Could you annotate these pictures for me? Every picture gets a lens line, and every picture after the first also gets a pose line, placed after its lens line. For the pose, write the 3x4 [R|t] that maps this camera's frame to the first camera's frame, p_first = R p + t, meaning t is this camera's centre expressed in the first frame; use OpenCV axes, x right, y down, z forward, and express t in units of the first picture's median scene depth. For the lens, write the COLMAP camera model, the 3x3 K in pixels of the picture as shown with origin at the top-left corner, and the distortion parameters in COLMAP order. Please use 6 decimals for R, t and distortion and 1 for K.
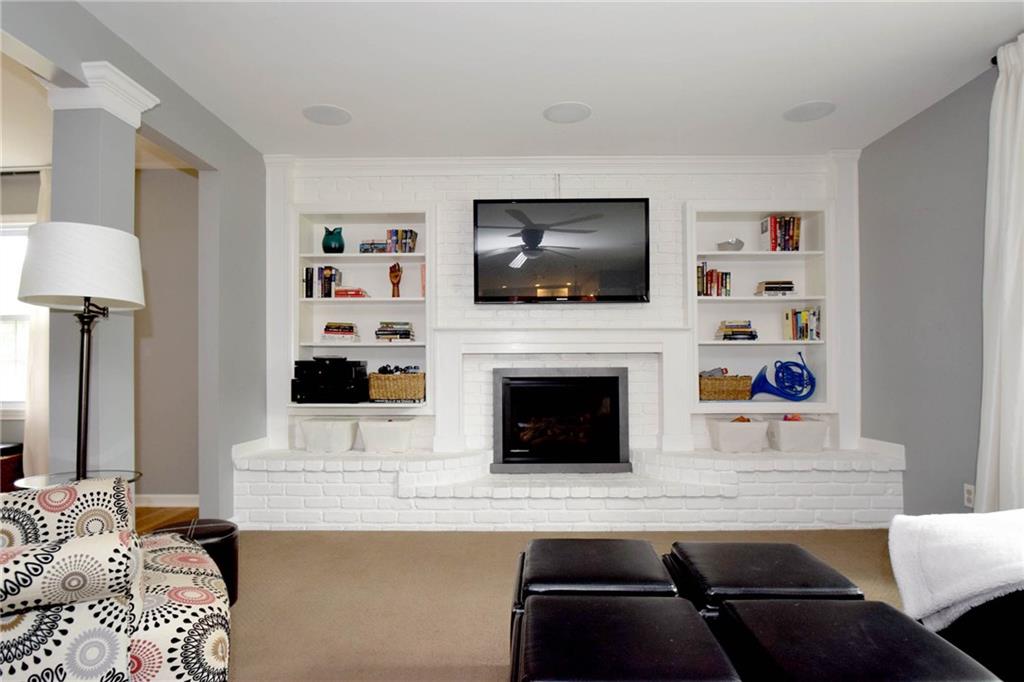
lens RADIAL K [[568.0, 0, 505.8], [0, 568.0, 357.3], [0, 0, 1]] dist [-0.029850, -0.001915]
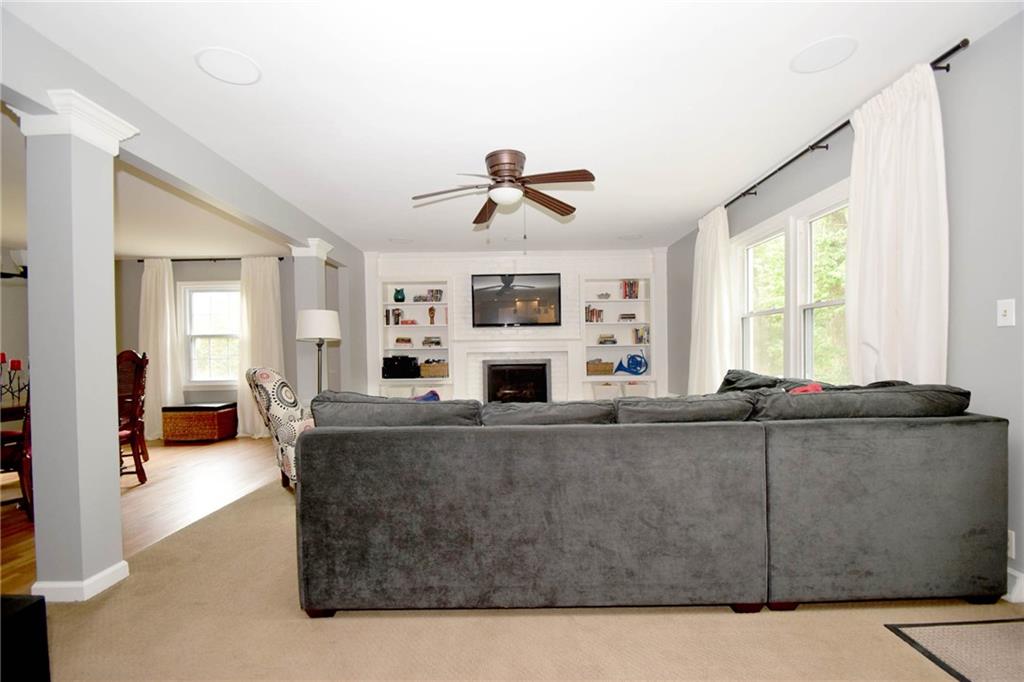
lens RADIAL K [[456.2, 0, 509.1], [0, 456.2, 349.1], [0, 0, 1]] dist [0.011263, -0.000668]
pose [[0.999777, -0.010517, 0.018294, 0.041396], [0.010361, 0.999909, 0.008623, -0.031591], [-0.018383, -0.008432, 0.999795, -0.584565]]
